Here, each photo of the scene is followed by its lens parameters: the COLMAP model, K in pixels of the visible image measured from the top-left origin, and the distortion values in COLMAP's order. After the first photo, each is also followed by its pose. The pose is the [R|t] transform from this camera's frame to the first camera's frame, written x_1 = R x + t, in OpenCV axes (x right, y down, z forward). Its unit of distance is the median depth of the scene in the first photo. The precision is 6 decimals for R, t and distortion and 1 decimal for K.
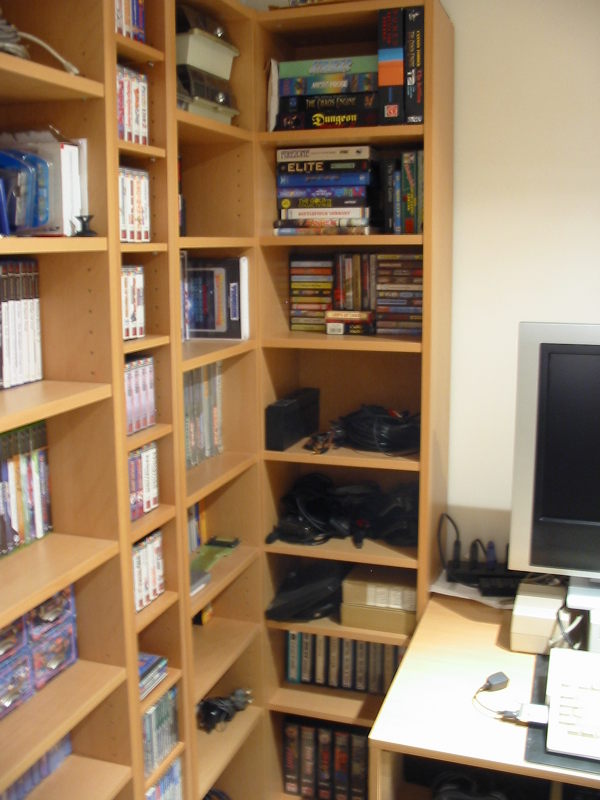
lens RADIAL K [[853.3, 0, 301.0], [0, 853.3, 394.3], [0, 0, 1]] dist [-0.095628, 0.000000]
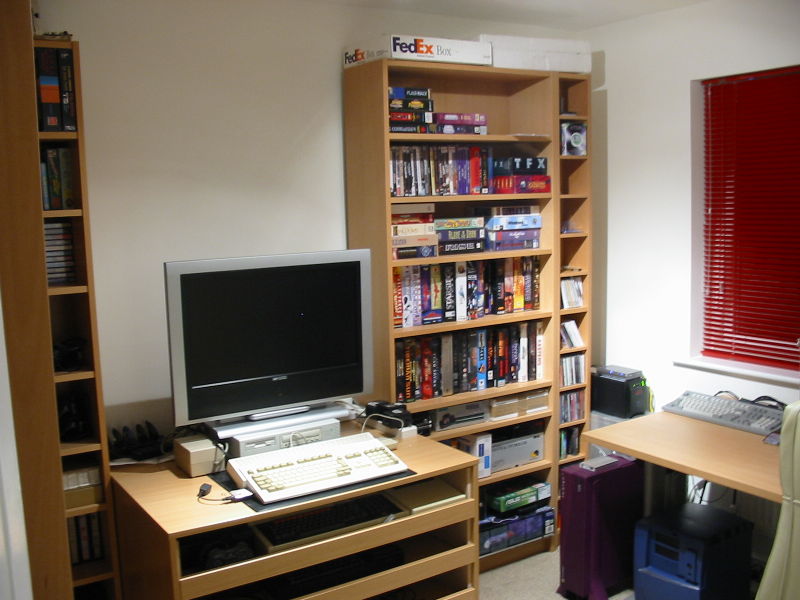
lens RADIAL K [[853.3, 0, 397.9], [0, 853.3, 295.3], [0, 0, 1]] dist [-0.095628, 0.000000]
pose [[0.616694, -0.104206, 0.780275, -0.653190], [0.157985, 0.987417, 0.007006, 0.027894], [-0.771187, 0.118952, 0.625397, -0.268667]]
